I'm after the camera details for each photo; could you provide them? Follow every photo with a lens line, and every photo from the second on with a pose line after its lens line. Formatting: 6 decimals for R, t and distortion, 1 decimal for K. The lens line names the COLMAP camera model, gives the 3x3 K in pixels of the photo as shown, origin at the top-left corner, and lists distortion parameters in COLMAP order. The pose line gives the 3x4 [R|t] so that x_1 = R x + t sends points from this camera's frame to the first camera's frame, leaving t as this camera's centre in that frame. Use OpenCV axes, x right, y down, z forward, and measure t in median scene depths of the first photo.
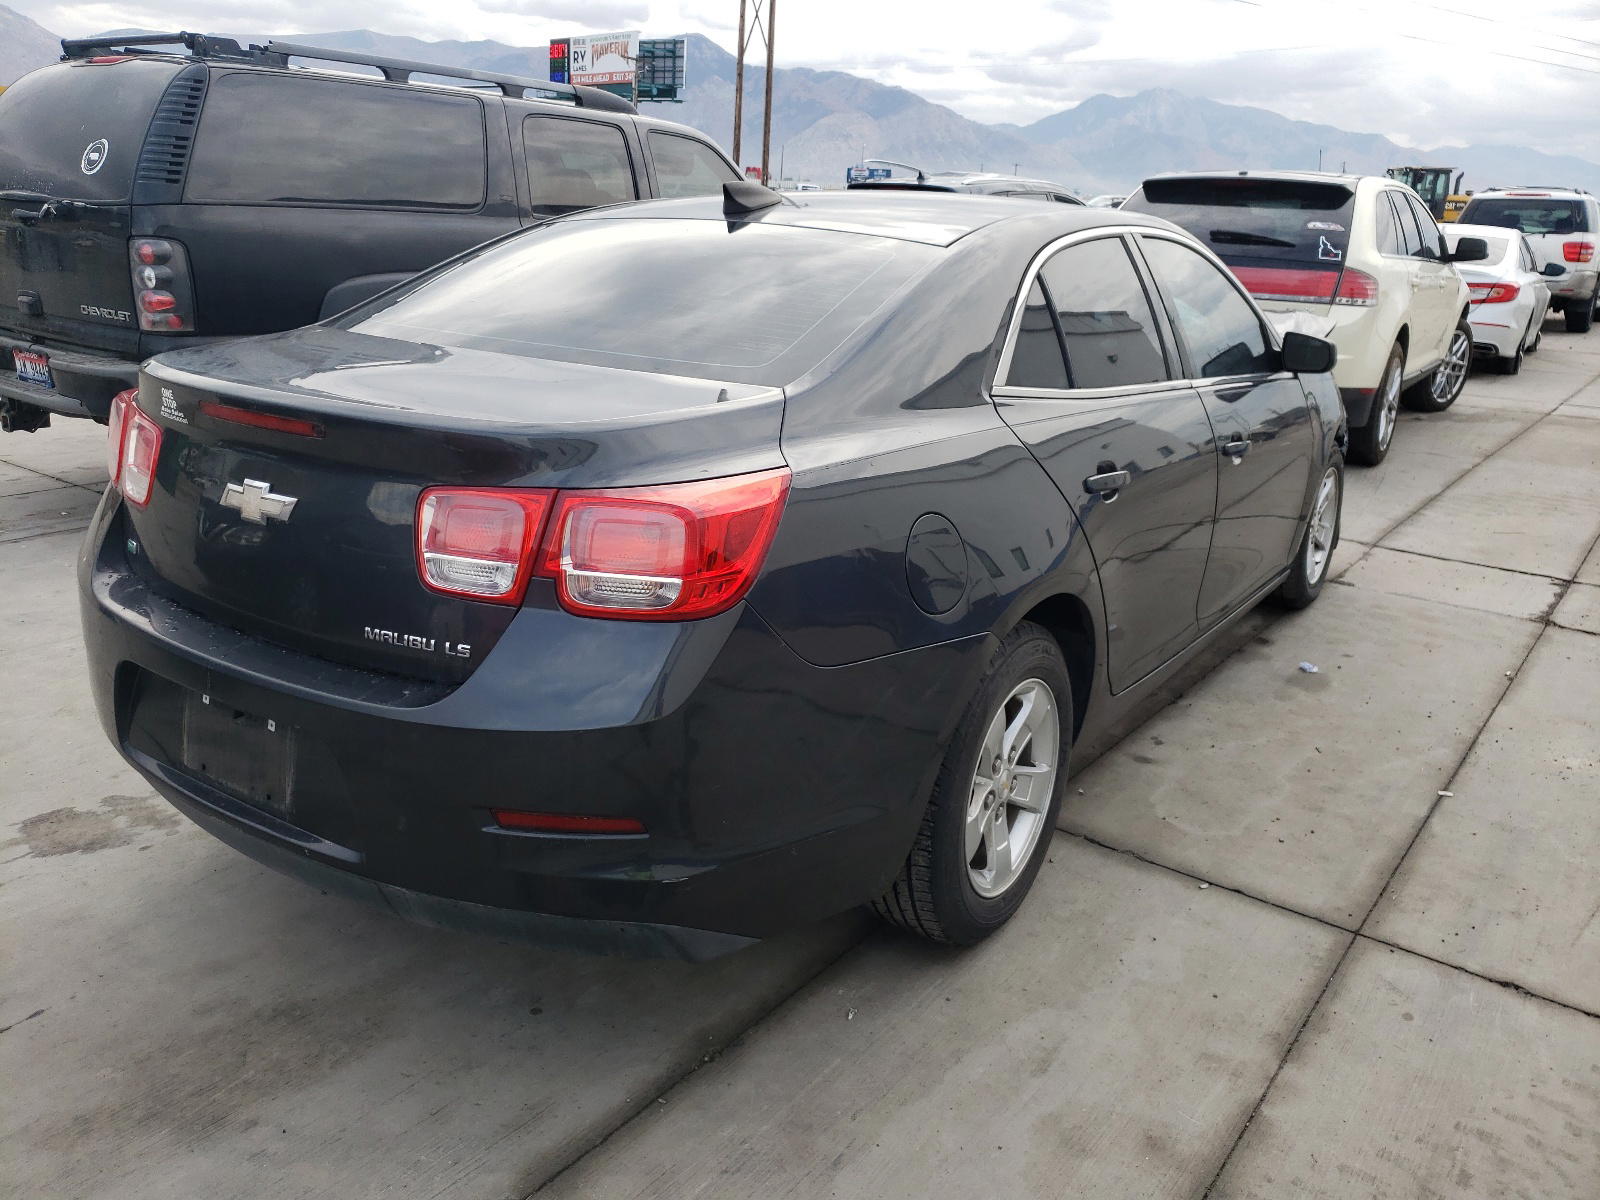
lens RADIAL K [[1261.1, 0, 800.0], [0, 1261.1, 600.0], [0, 0, 1]] dist [-0.000310, 0.037106]
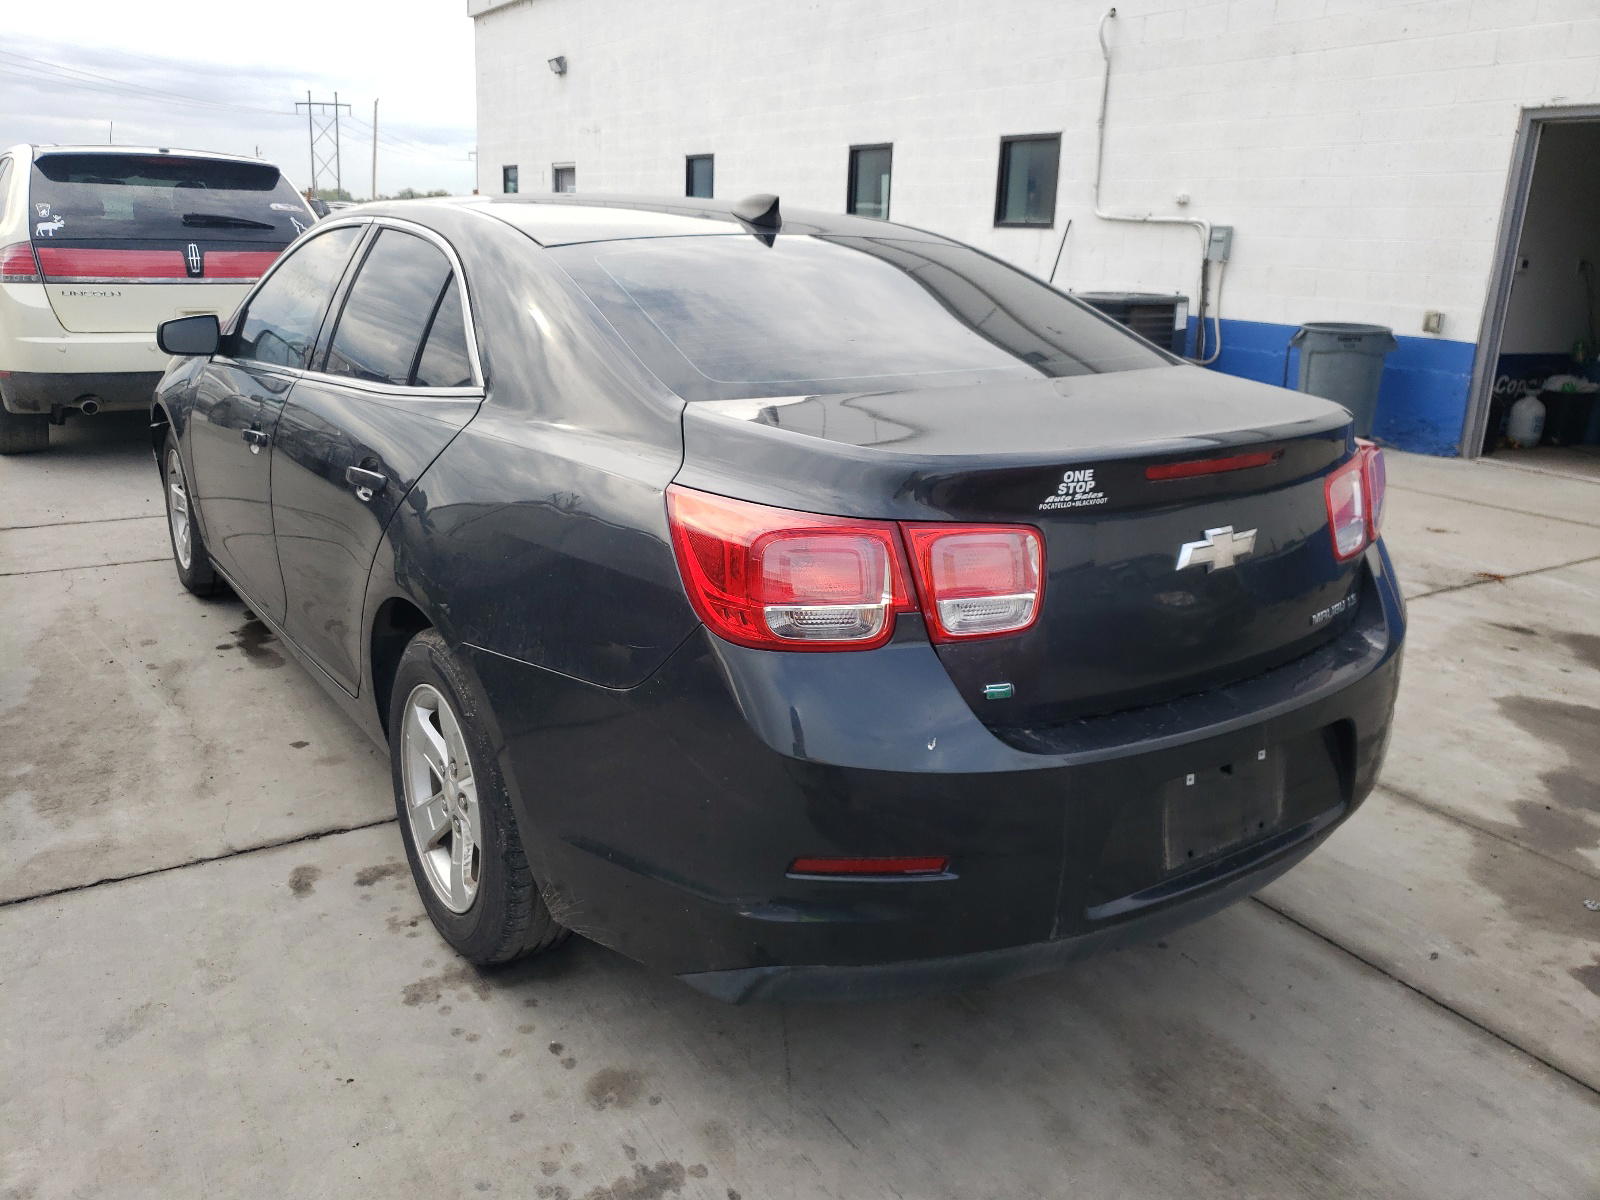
lens RADIAL K [[1234.4, 0, 822.0], [0, 1234.4, 593.2], [0, 0, 1]] dist [0.000736, 0.017847]
pose [[0.358537, -0.294687, 0.885783, -1.328075], [0.267767, 0.941460, 0.204826, -0.307976], [-0.894289, 0.163745, 0.416455, 0.842515]]
